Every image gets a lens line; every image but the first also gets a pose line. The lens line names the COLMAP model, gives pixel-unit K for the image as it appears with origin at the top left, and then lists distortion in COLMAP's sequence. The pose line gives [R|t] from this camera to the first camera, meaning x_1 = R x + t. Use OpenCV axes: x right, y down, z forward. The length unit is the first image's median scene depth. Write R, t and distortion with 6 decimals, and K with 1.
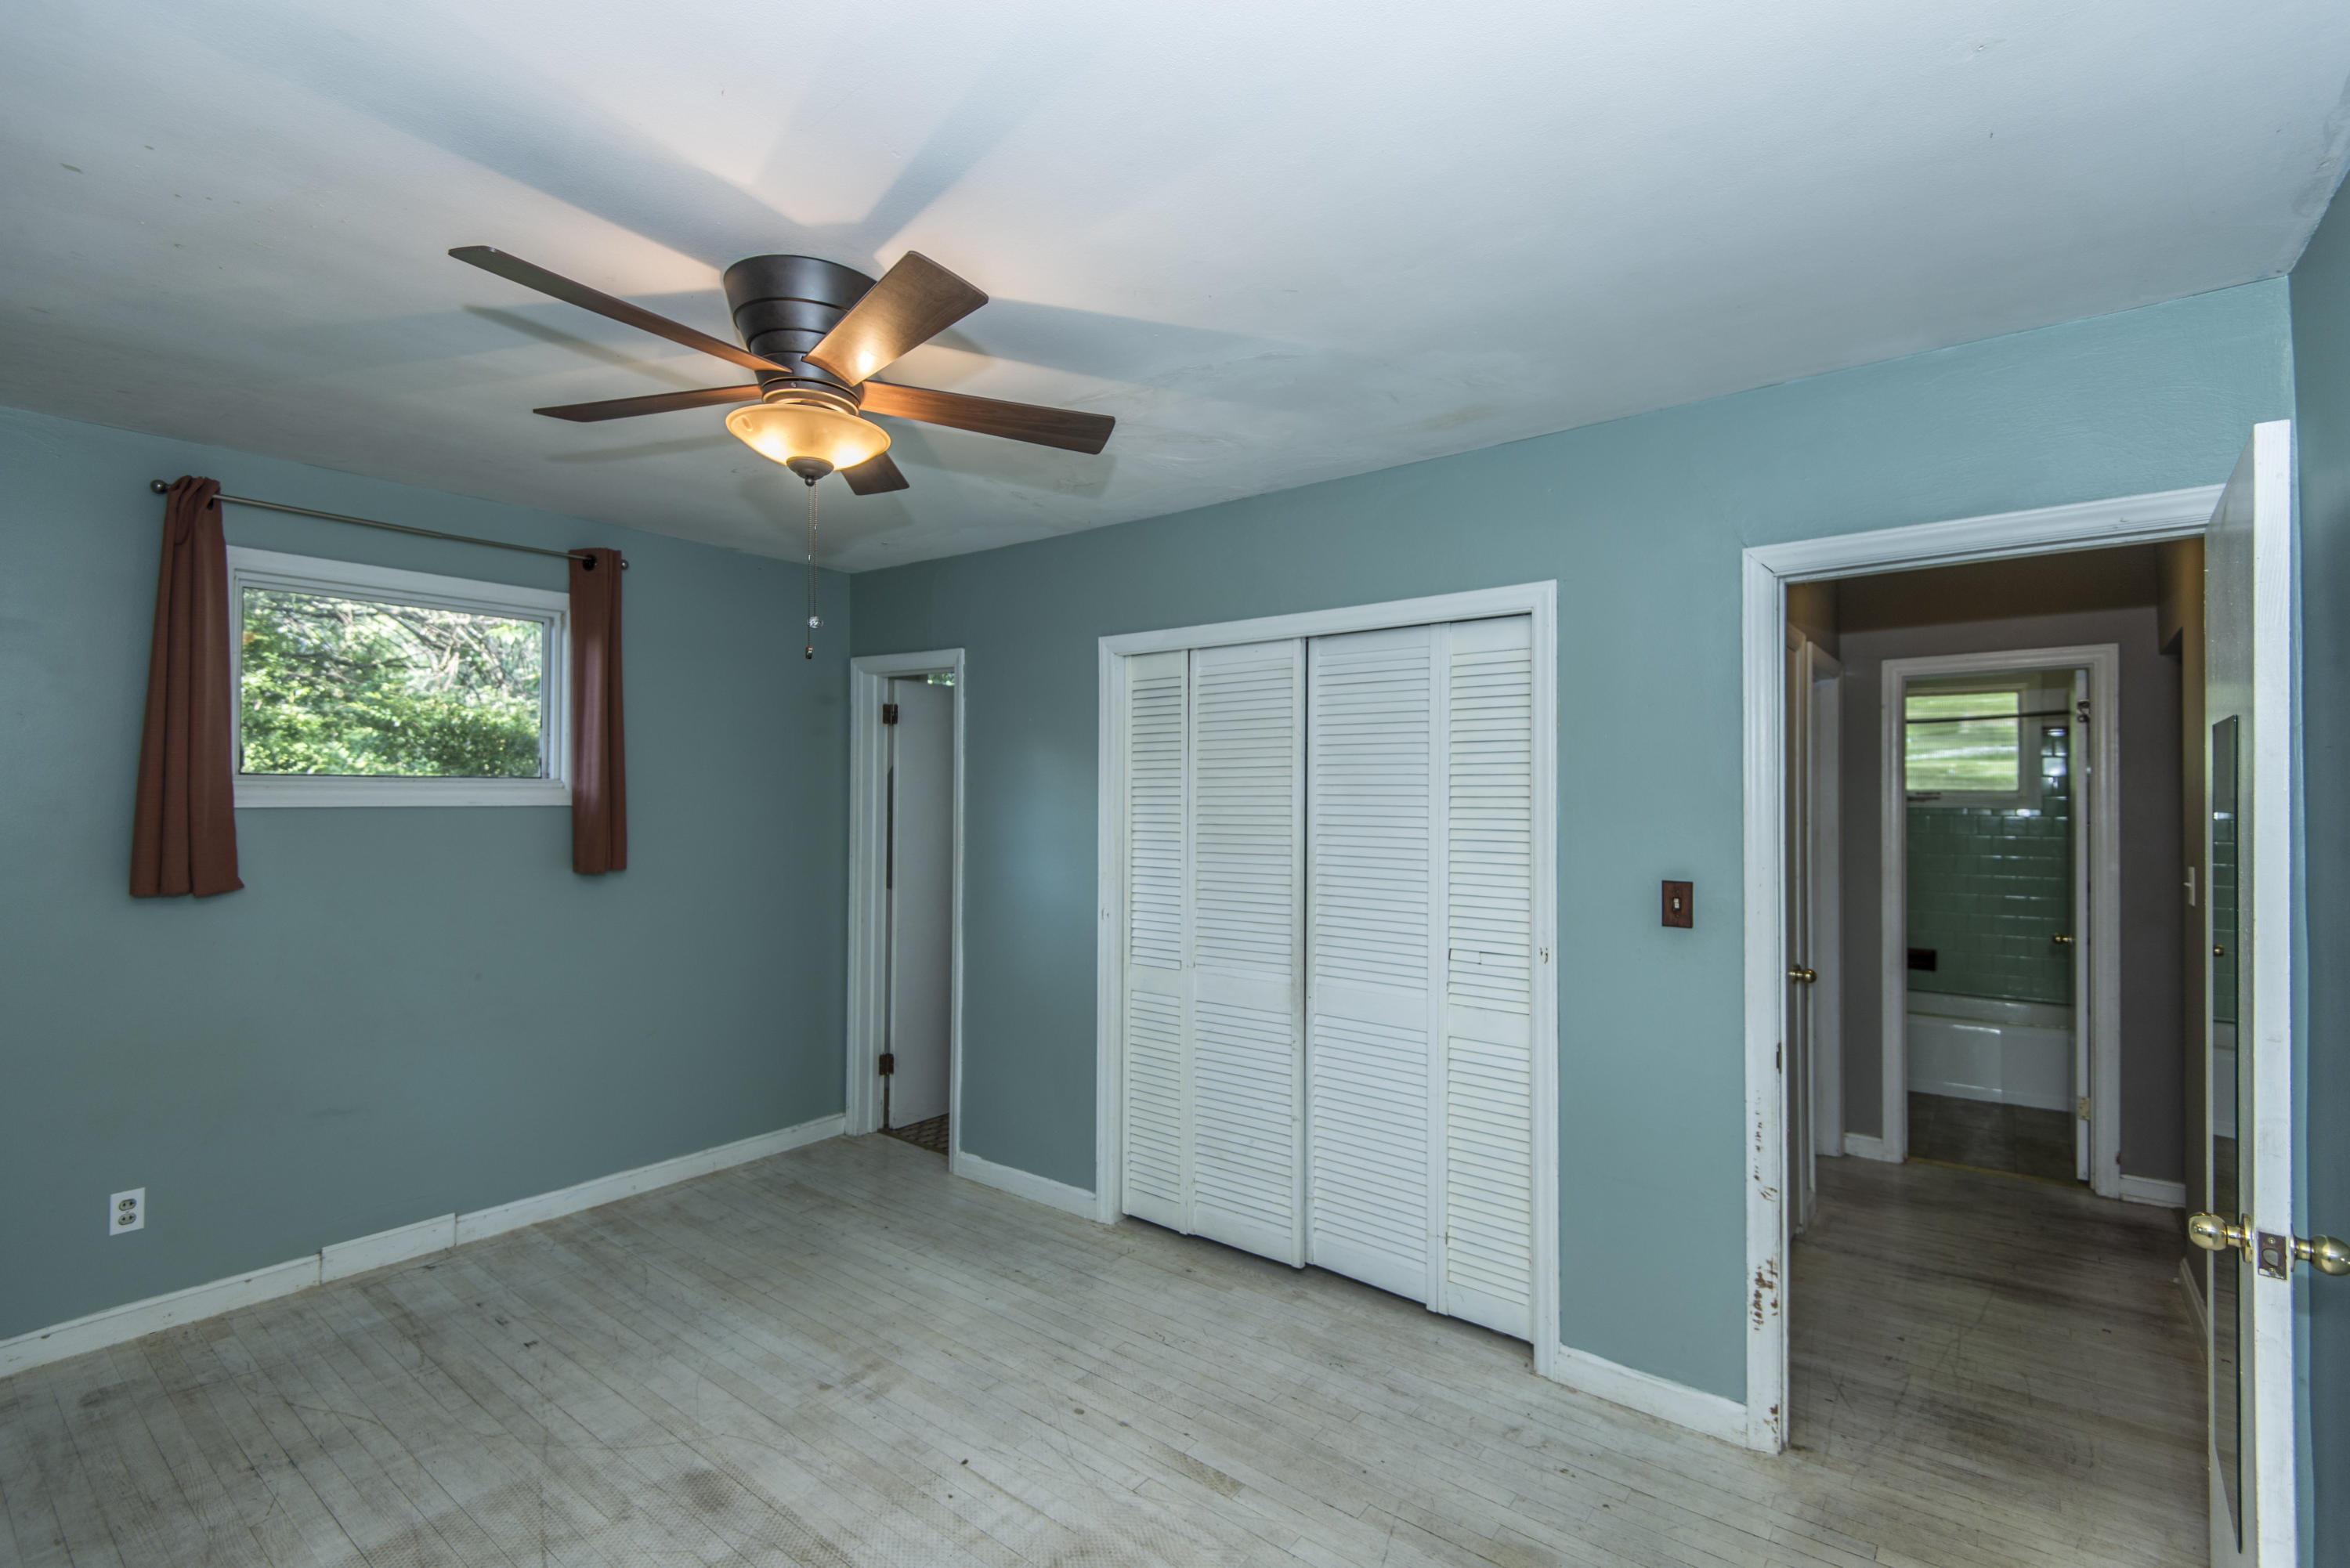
lens RADIAL K [[1064.8, 0, 1173.3], [0, 1064.8, 771.5], [0, 0, 1]] dist [0.002448, 0.000346]
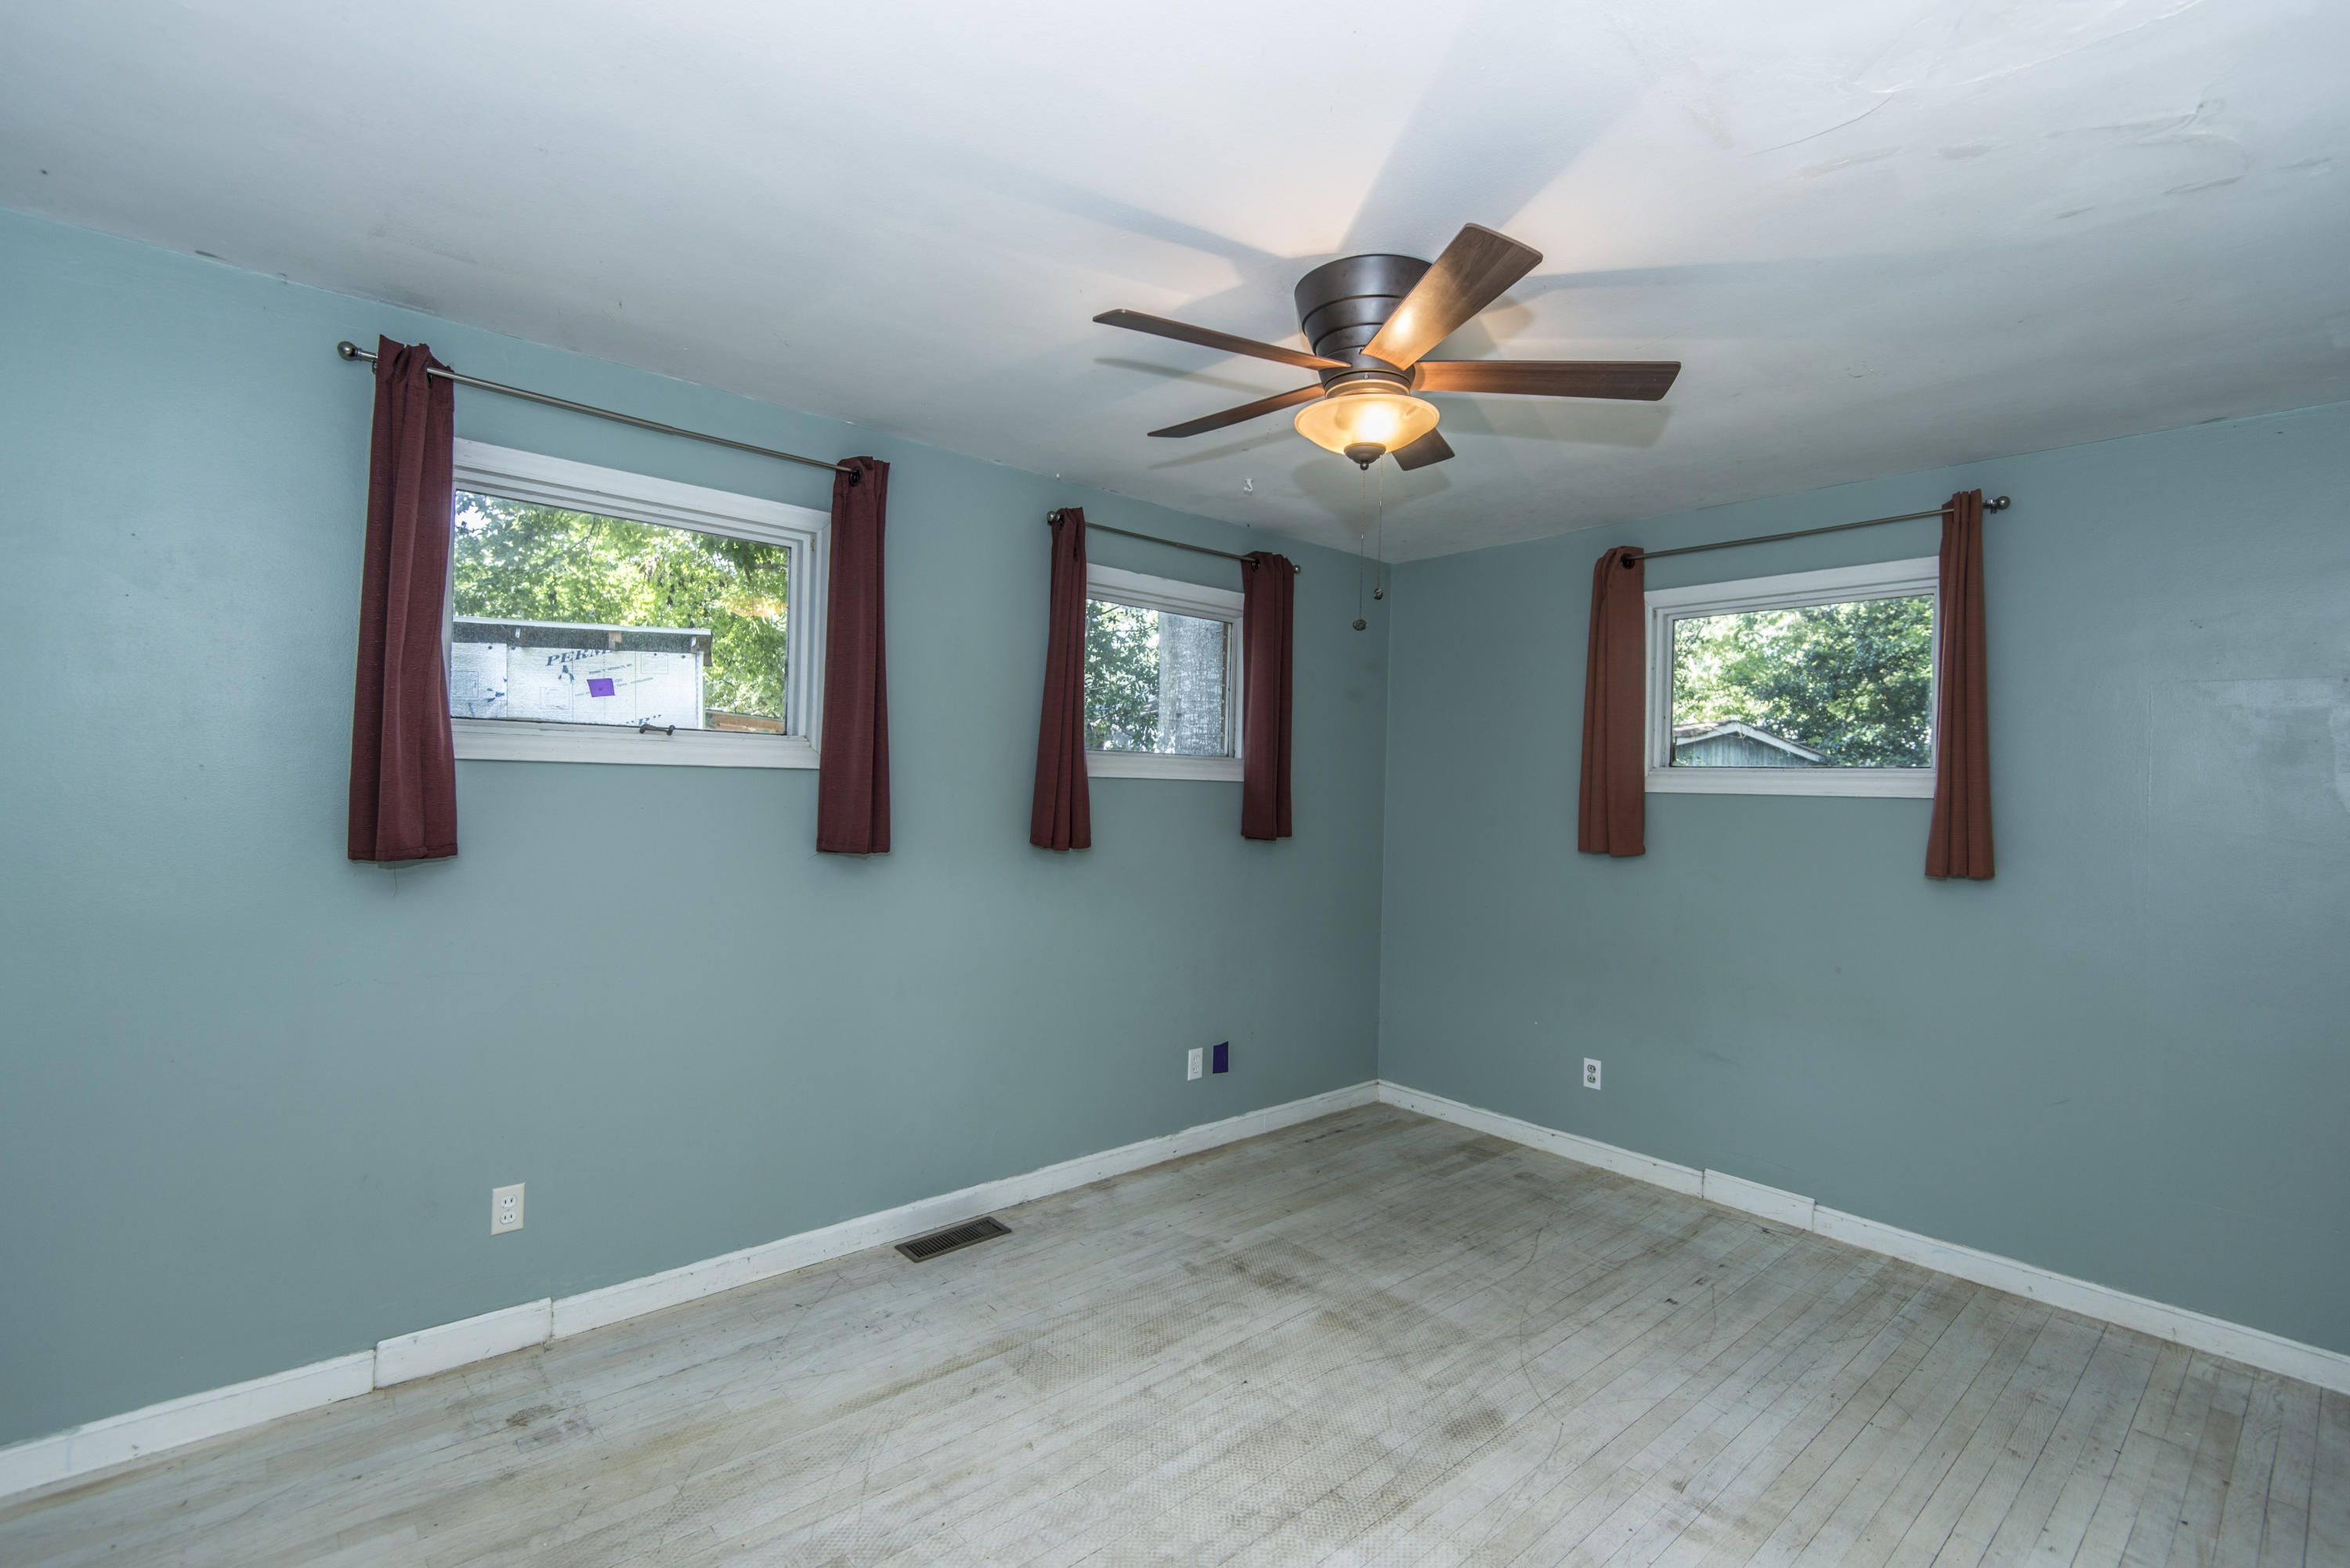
lens RADIAL K [[1064.8, 0, 1173.3], [0, 1064.8, 771.5], [0, 0, 1]] dist [0.002448, 0.000346]
pose [[-0.181800, -0.020205, -0.983128, 0.518020], [-0.007889, 0.999787, -0.019089, 0.040659], [0.983304, 0.004286, -0.181920, 0.699571]]
